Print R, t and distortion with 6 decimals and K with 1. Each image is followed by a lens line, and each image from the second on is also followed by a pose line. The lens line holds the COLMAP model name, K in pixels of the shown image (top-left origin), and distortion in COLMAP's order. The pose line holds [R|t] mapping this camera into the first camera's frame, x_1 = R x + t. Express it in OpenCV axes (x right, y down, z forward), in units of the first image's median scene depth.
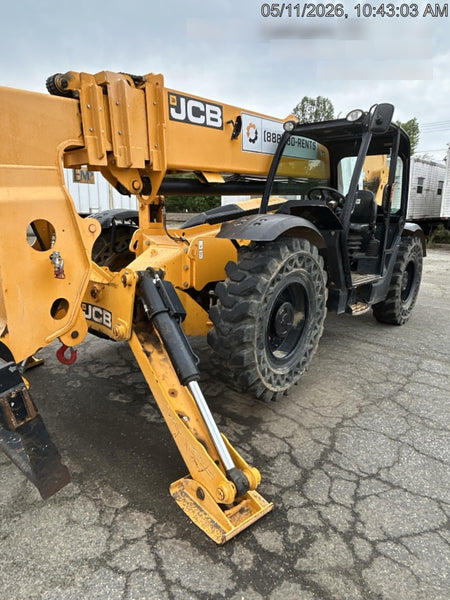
lens RADIAL K [[368.1, 0, 225.0], [0, 368.1, 300.0], [0, 0, 1]] dist [-0.003650, -0.001713]
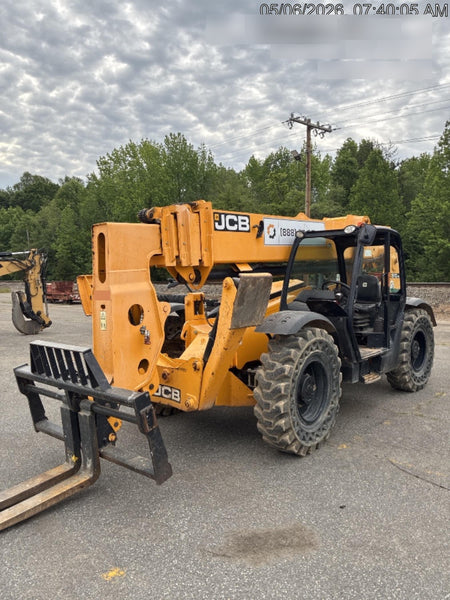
lens RADIAL K [[447.7, 0, 225.0], [0, 447.7, 300.0], [0, 0, 1]] dist [0.022767, 0.001488]
pose [[0.999393, -0.034216, -0.006589, -0.109575], [0.032209, 0.979277, -0.199947, 0.109033], [0.013294, 0.199613, 0.979785, -0.613112]]
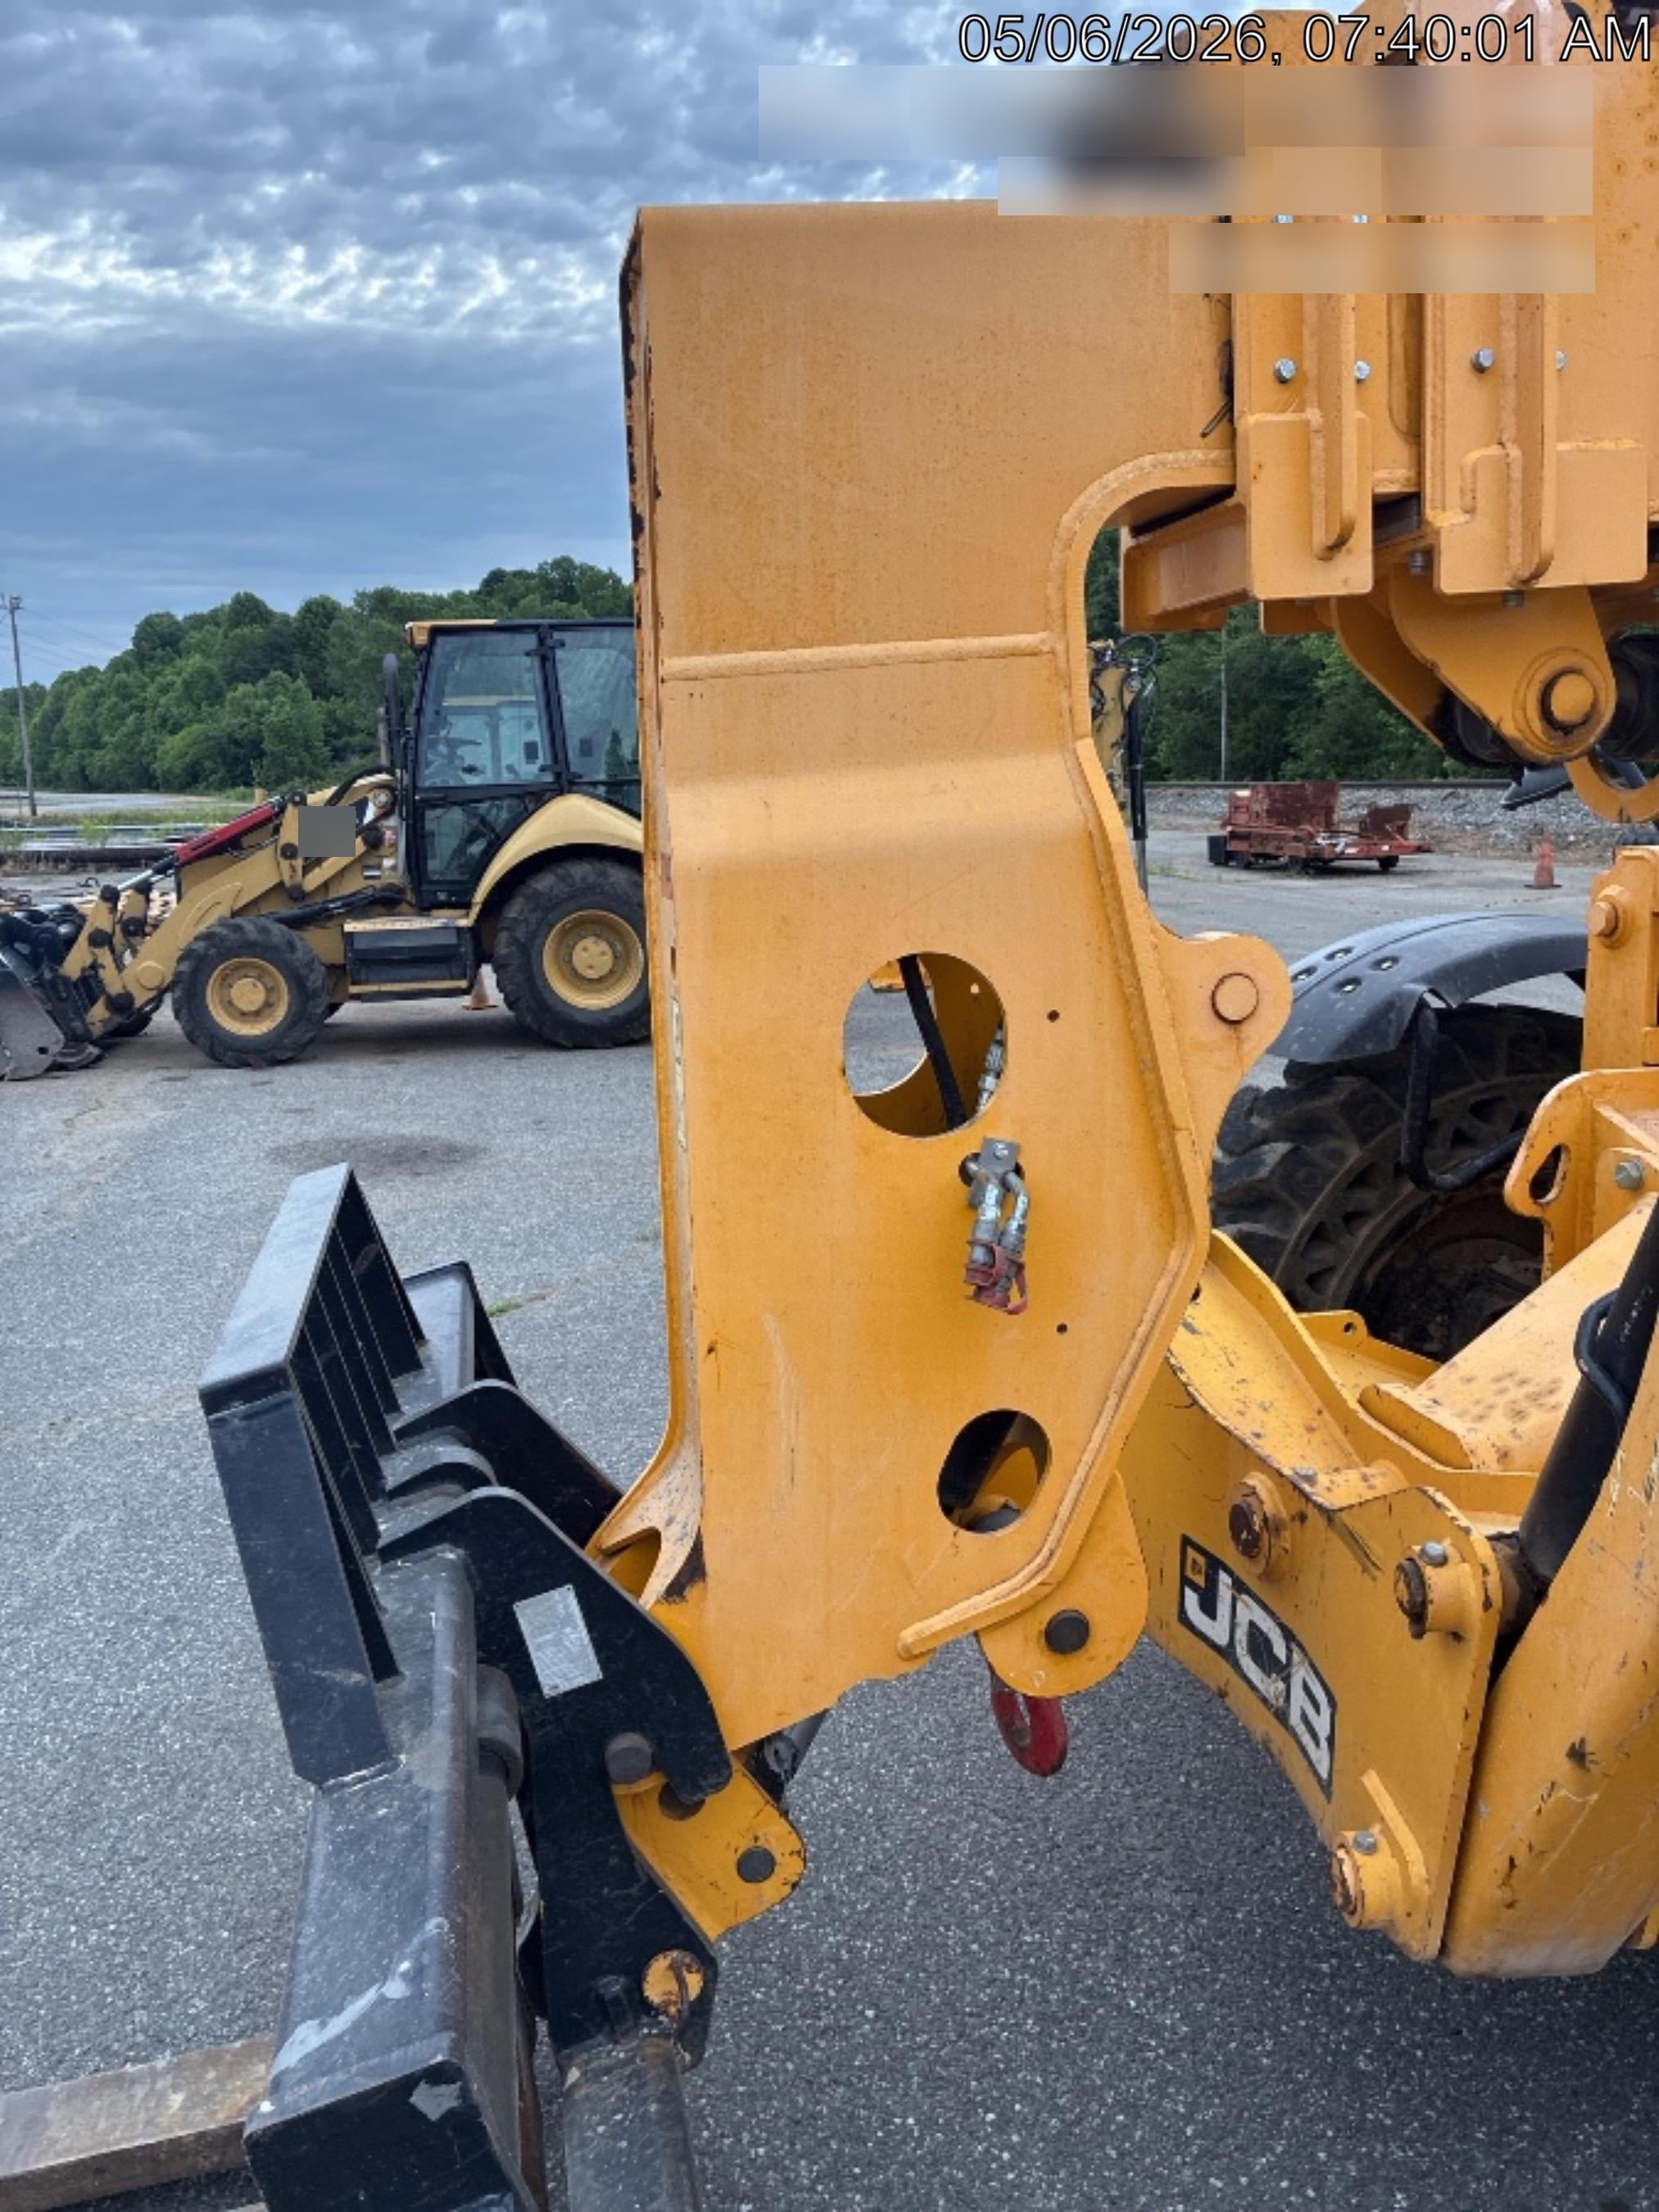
lens RADIAL K [[1650.4, 0, 829.5], [0, 1650.4, 1106.0], [0, 0, 1]] dist [0.022767, 0.001488]
pose [[0.787064, 0.075048, -0.612289, -0.054507], [-0.112721, 0.993357, -0.023140, -0.101839], [0.606485, 0.087231, 0.790295, 0.307320]]
